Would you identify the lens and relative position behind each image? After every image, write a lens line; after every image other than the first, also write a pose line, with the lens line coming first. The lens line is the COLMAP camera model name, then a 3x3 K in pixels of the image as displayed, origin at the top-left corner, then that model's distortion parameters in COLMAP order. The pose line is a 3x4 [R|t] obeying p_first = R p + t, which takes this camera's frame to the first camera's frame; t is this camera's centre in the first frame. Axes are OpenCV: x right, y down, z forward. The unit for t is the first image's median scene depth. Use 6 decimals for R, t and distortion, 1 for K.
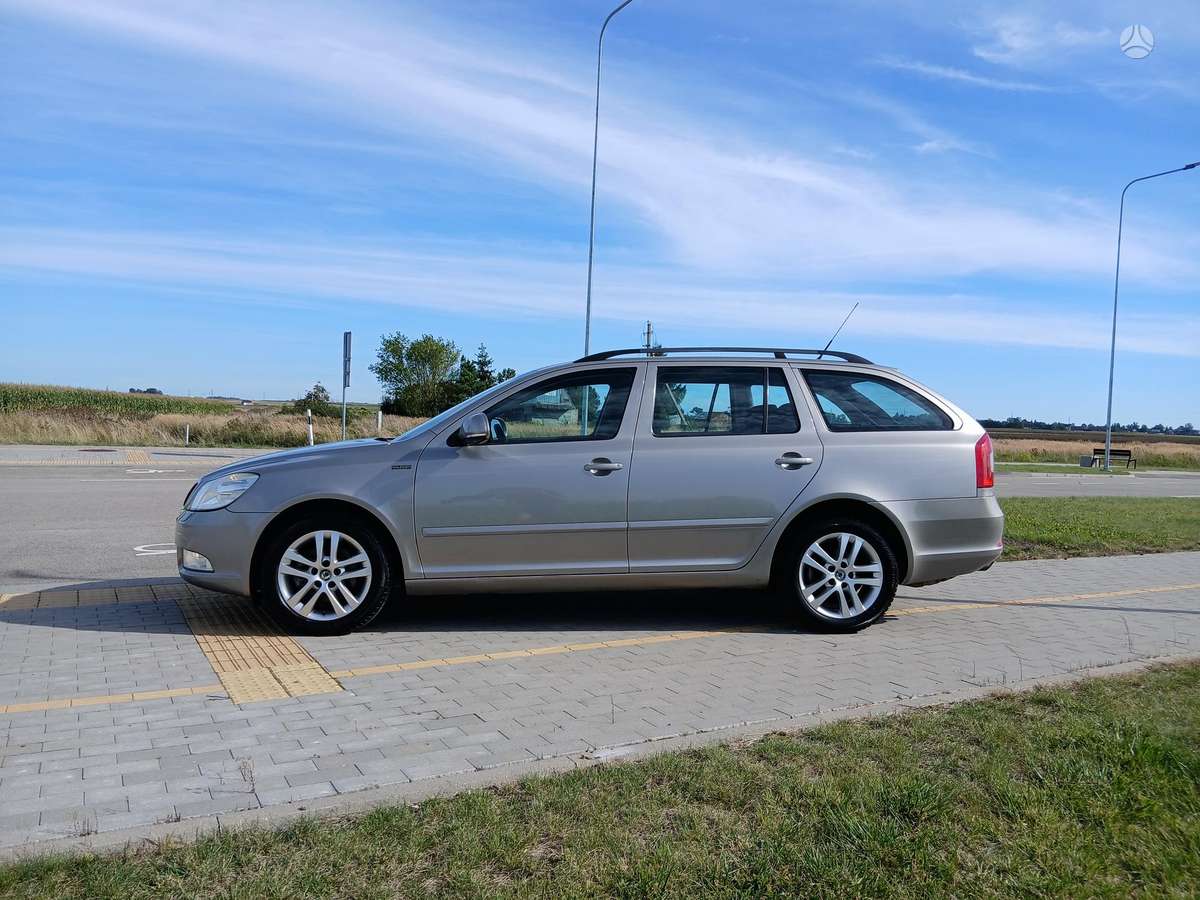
lens RADIAL K [[904.5, 0, 598.6], [0, 904.5, 472.1], [0, 0, 1]] dist [0.062250, -0.090876]
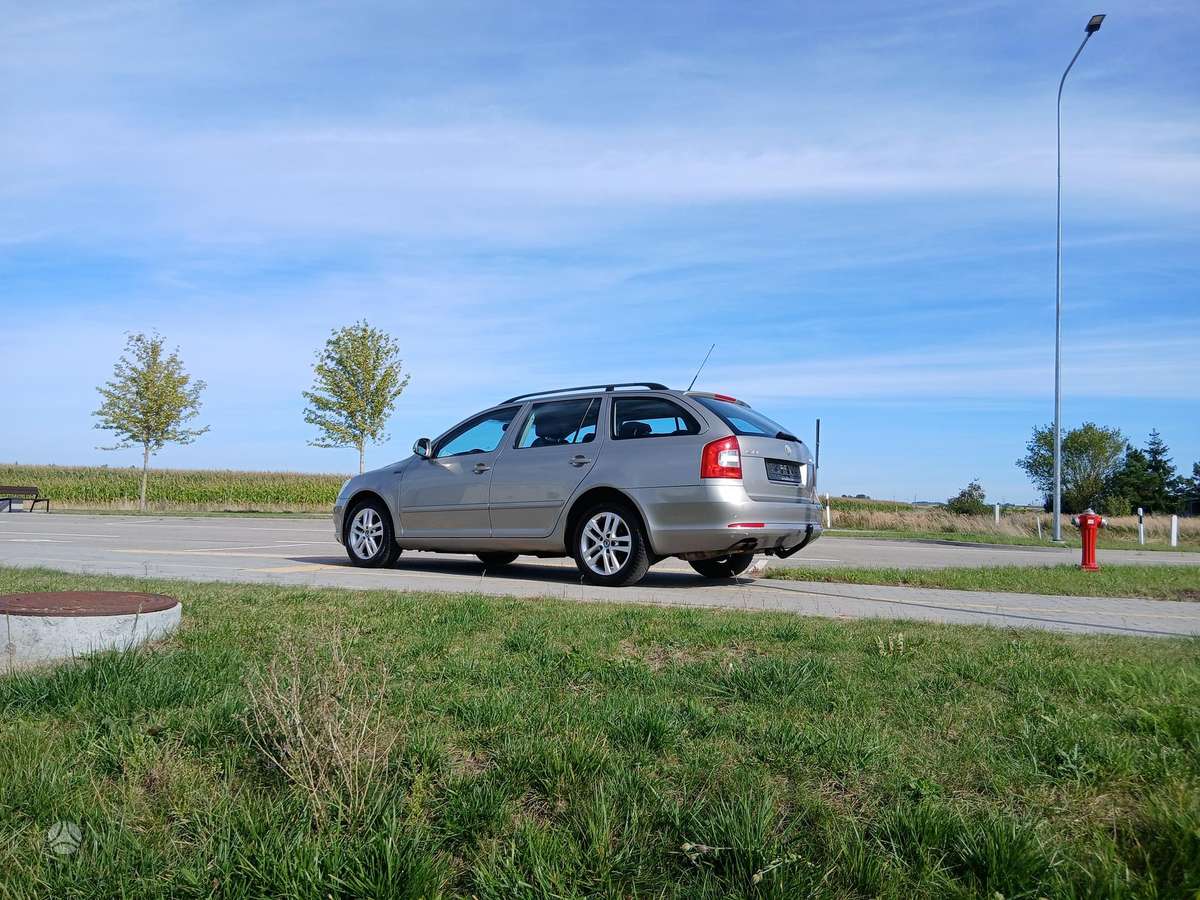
lens RADIAL K [[925.2, 0, 600.0], [0, 925.2, 450.0], [0, 0, 1]] dist [0.069285, -0.141441]
pose [[0.730753, -0.051078, -0.680729, 1.158844], [-0.044834, 0.991453, -0.122521, 0.138873], [0.681169, 0.120052, 0.722217, -0.024280]]
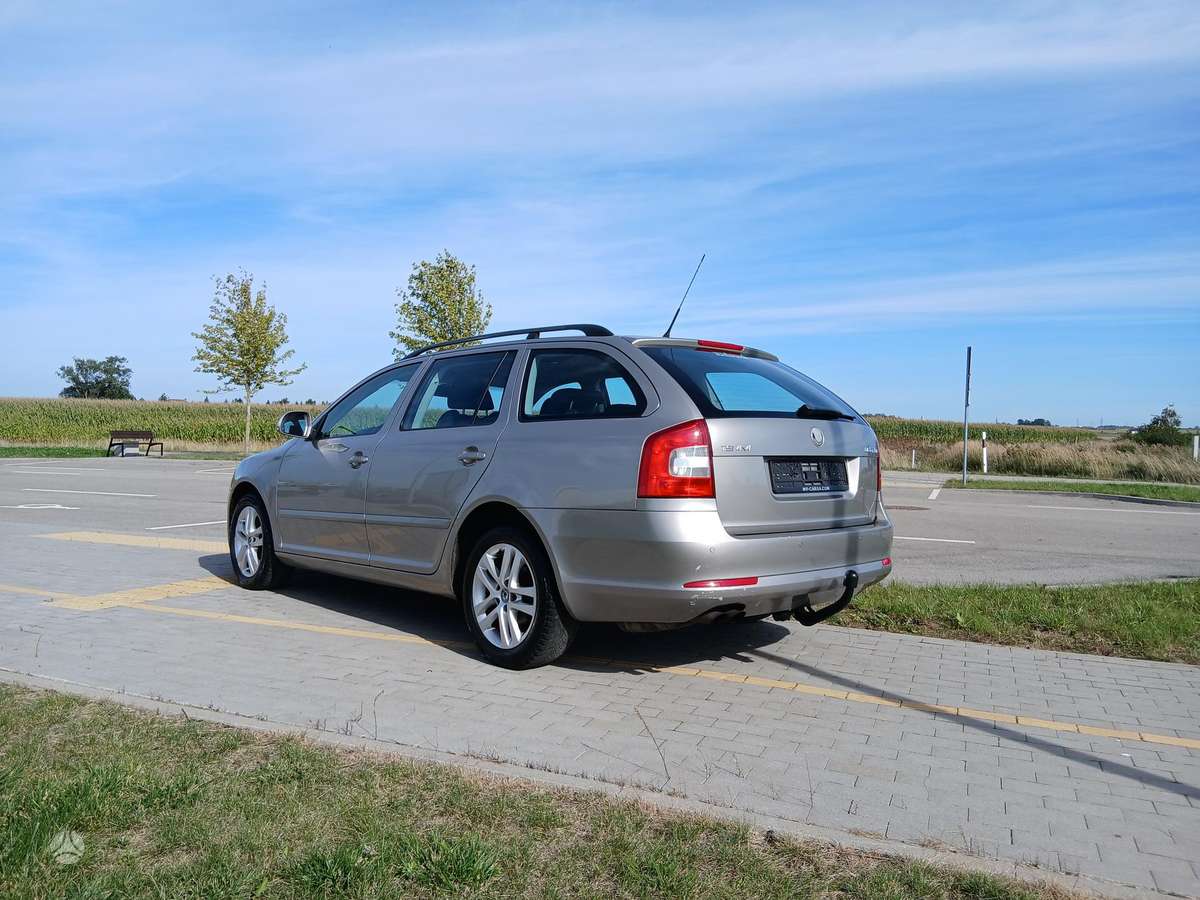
lens RADIAL K [[925.2, 0, 600.0], [0, 925.2, 450.0], [0, 0, 1]] dist [0.069285, -0.141441]
pose [[0.606911, -0.000580, -0.794770, 0.941537], [-0.046336, 0.998273, -0.036111, 0.007845], [0.793418, 0.058743, 0.605836, 0.529571]]
